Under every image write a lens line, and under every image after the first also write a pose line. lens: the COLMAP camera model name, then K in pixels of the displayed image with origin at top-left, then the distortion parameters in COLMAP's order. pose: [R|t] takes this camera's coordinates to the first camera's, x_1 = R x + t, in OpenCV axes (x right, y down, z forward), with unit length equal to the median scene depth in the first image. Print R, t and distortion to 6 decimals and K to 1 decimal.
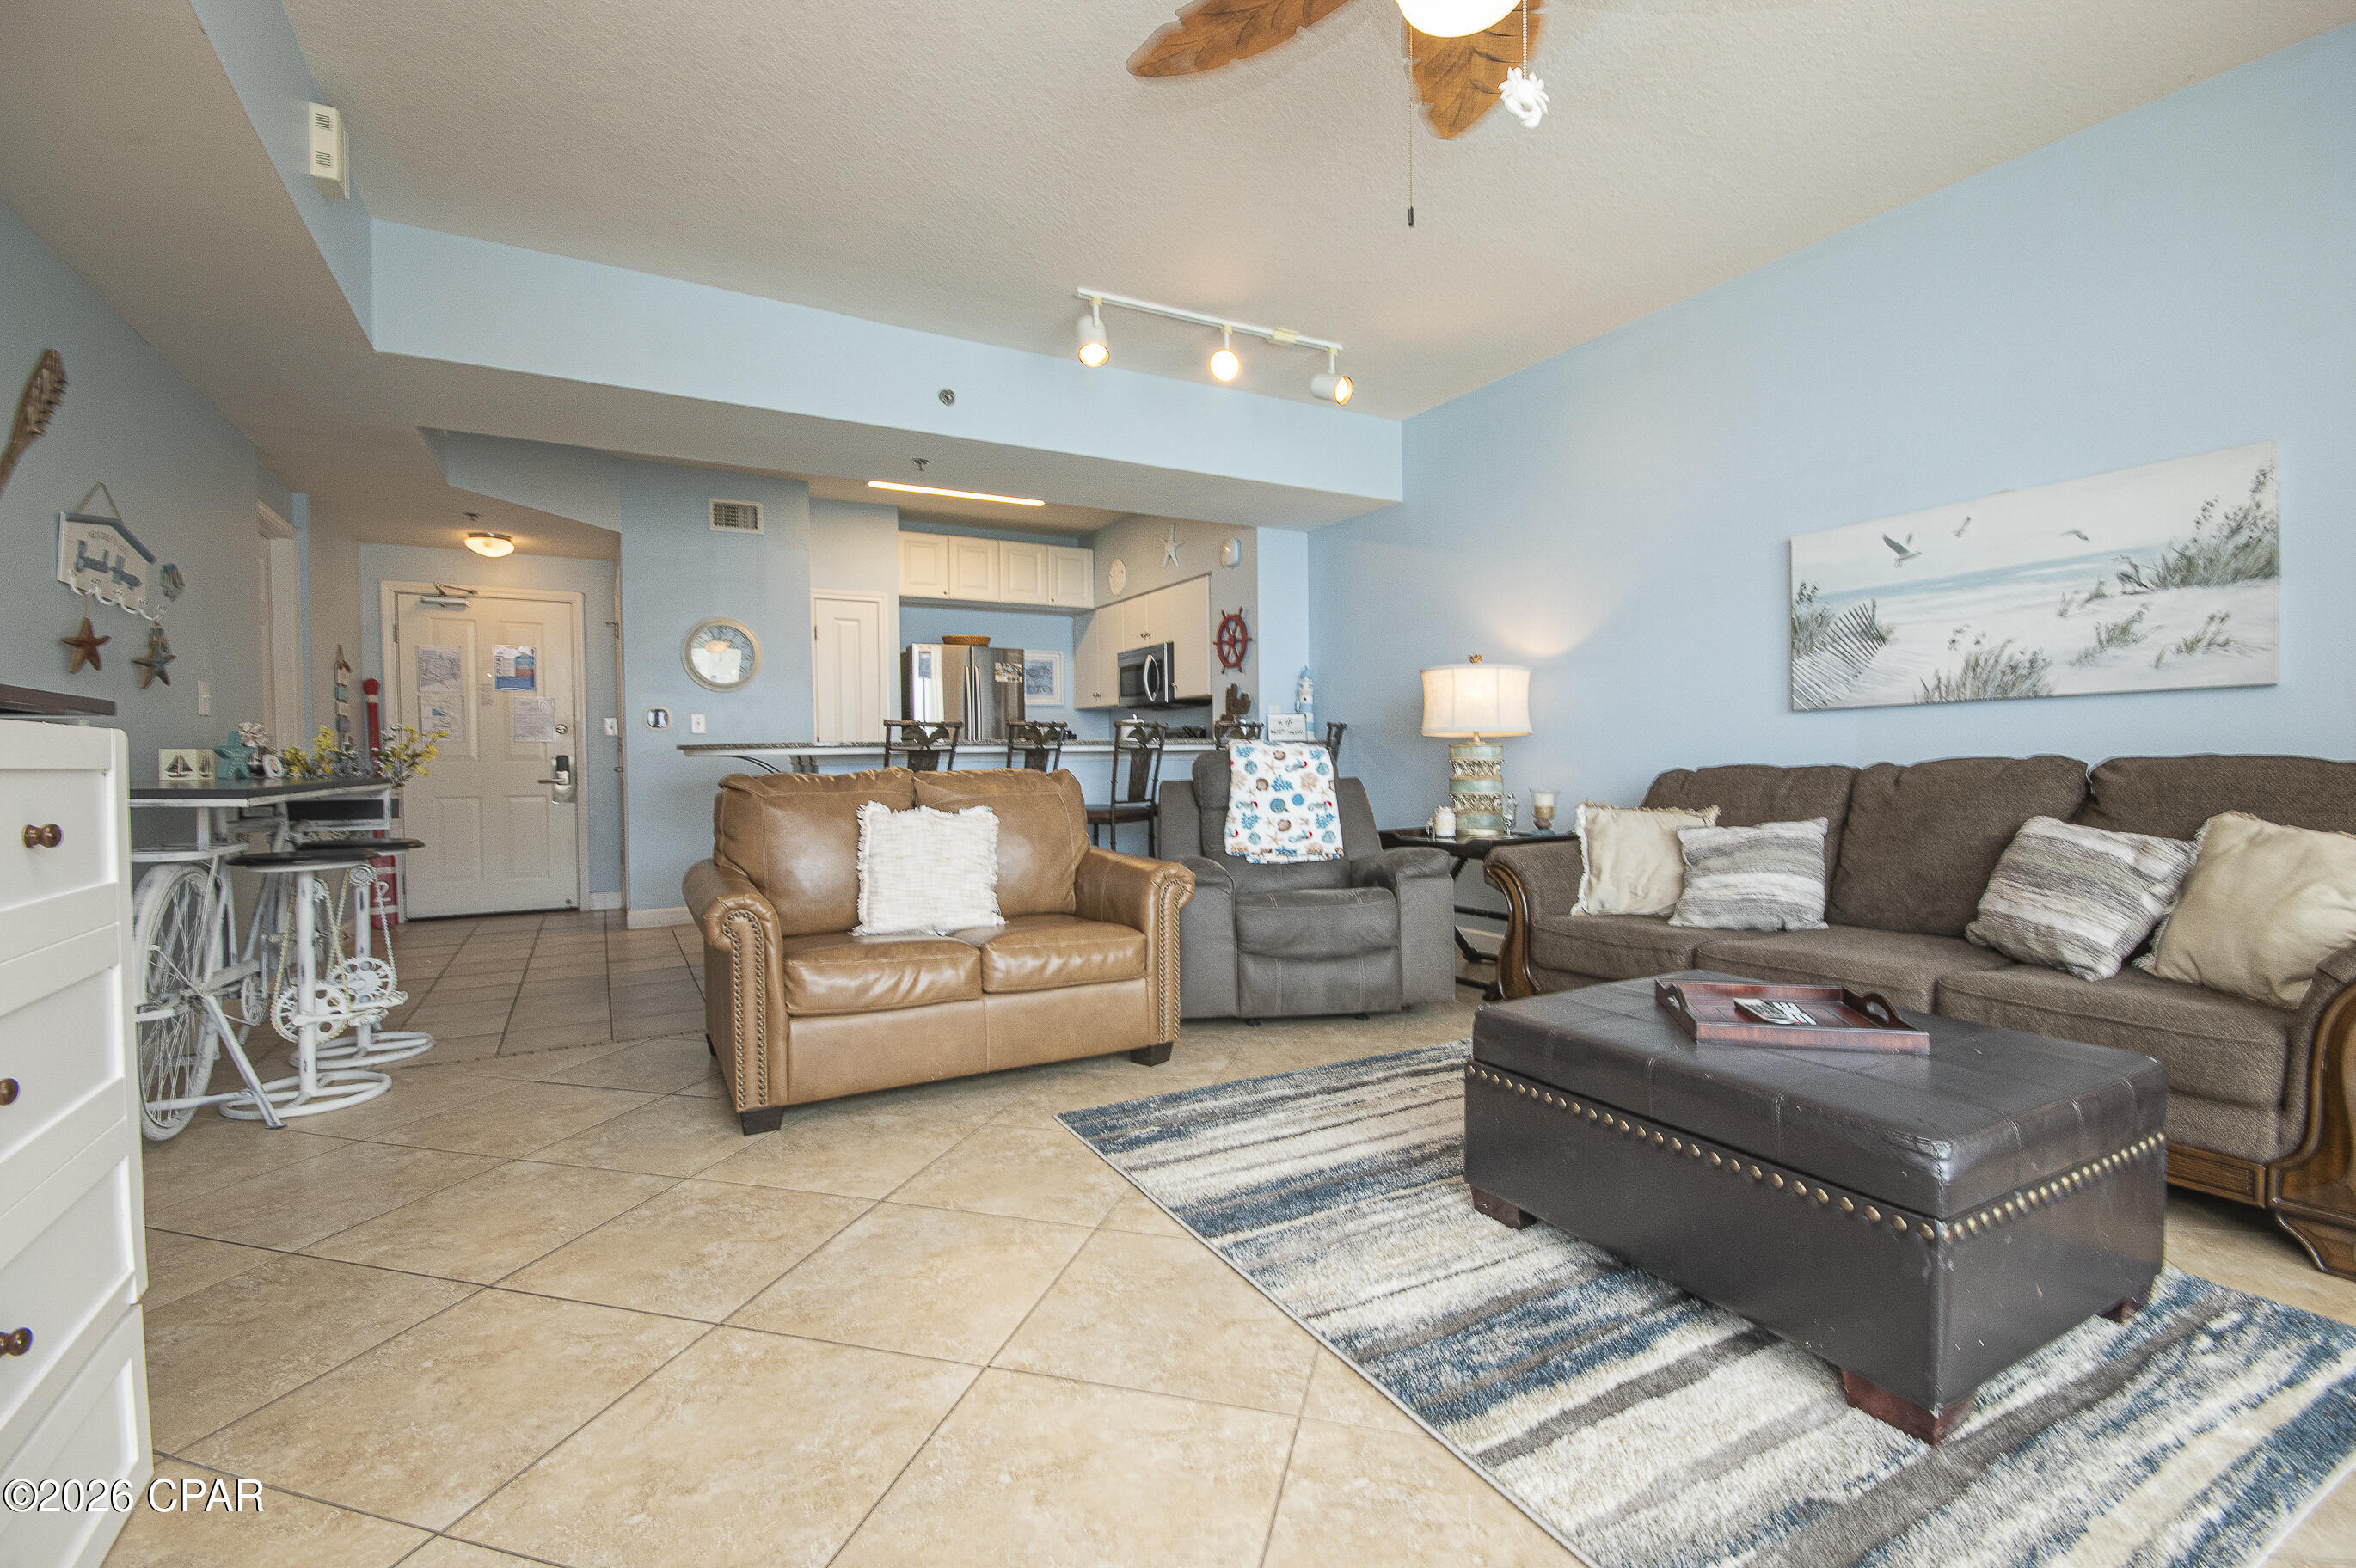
lens RADIAL K [[1028.1, 0, 1185.2], [0, 1028.1, 767.0], [0, 0, 1]] dist [-0.001774, -0.000433]
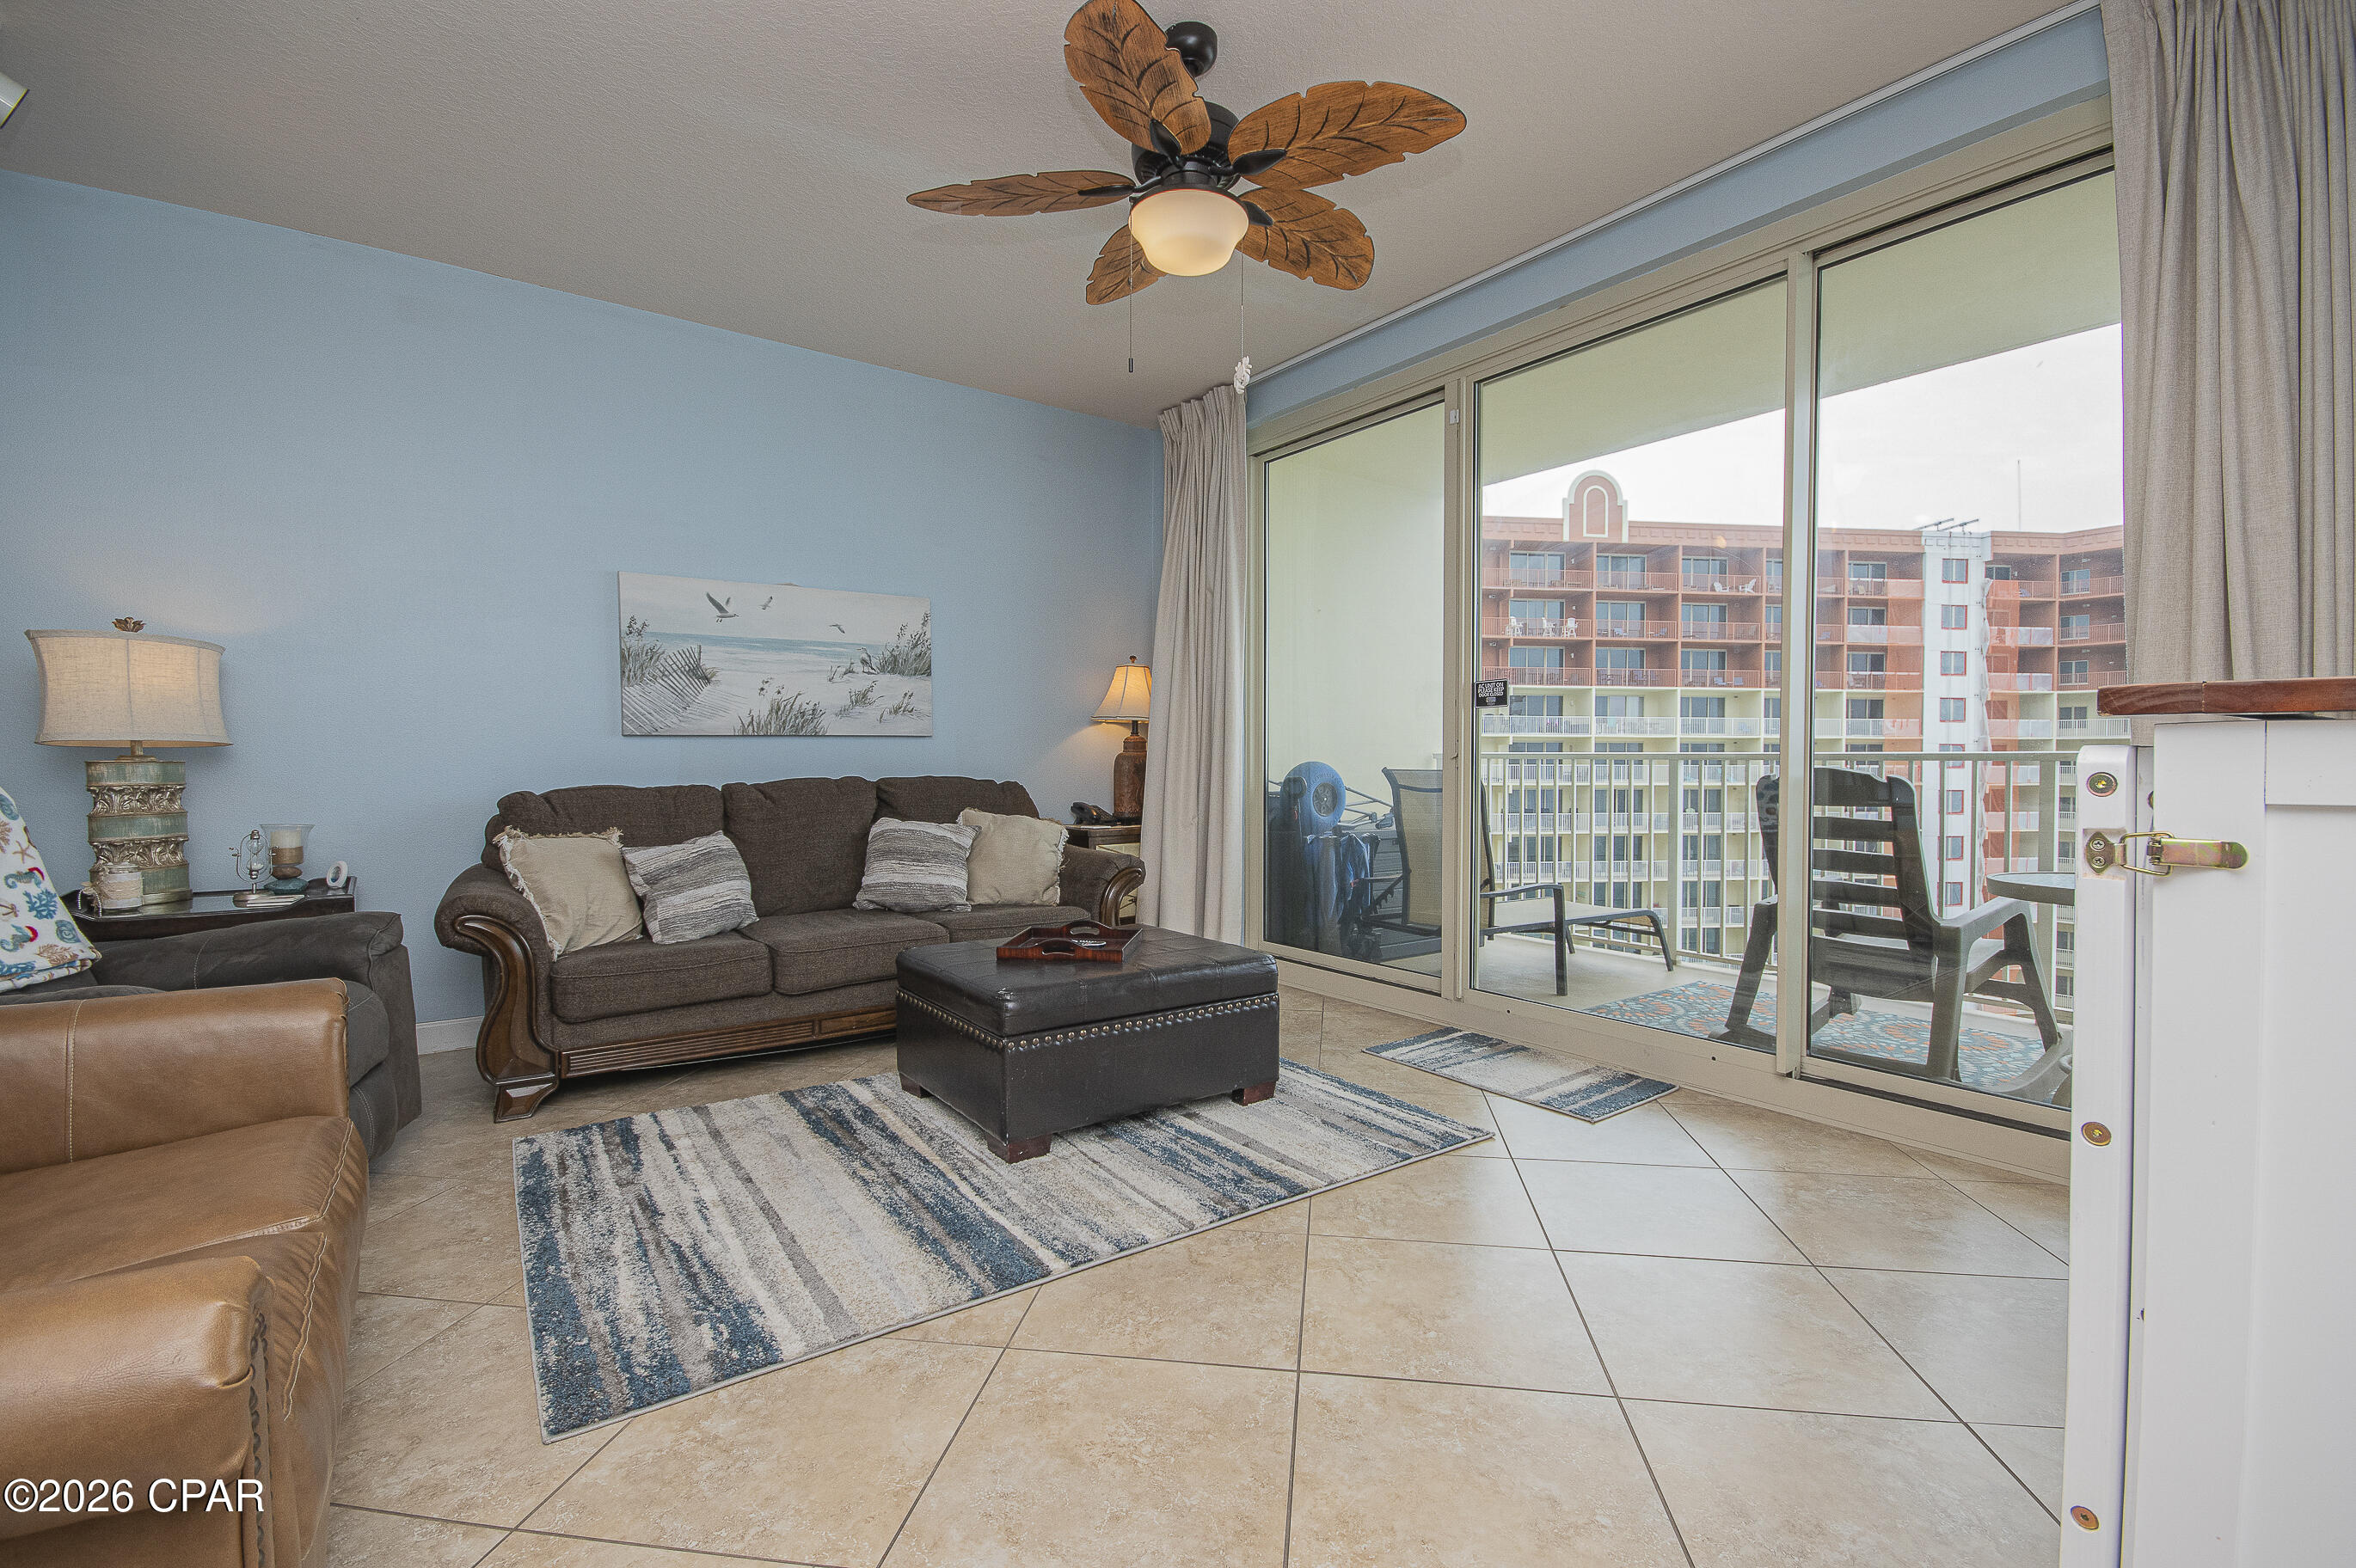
lens RADIAL K [[1028.1, 0, 1188.8], [0, 1028.1, 785.2], [0, 0, 1]] dist [-0.001774, -0.000433]
pose [[-0.121881, -0.011621, 0.992477, -0.706618], [0.011146, 0.999852, 0.013076, -0.013465], [-0.992482, 0.012656, -0.121733, 0.721983]]
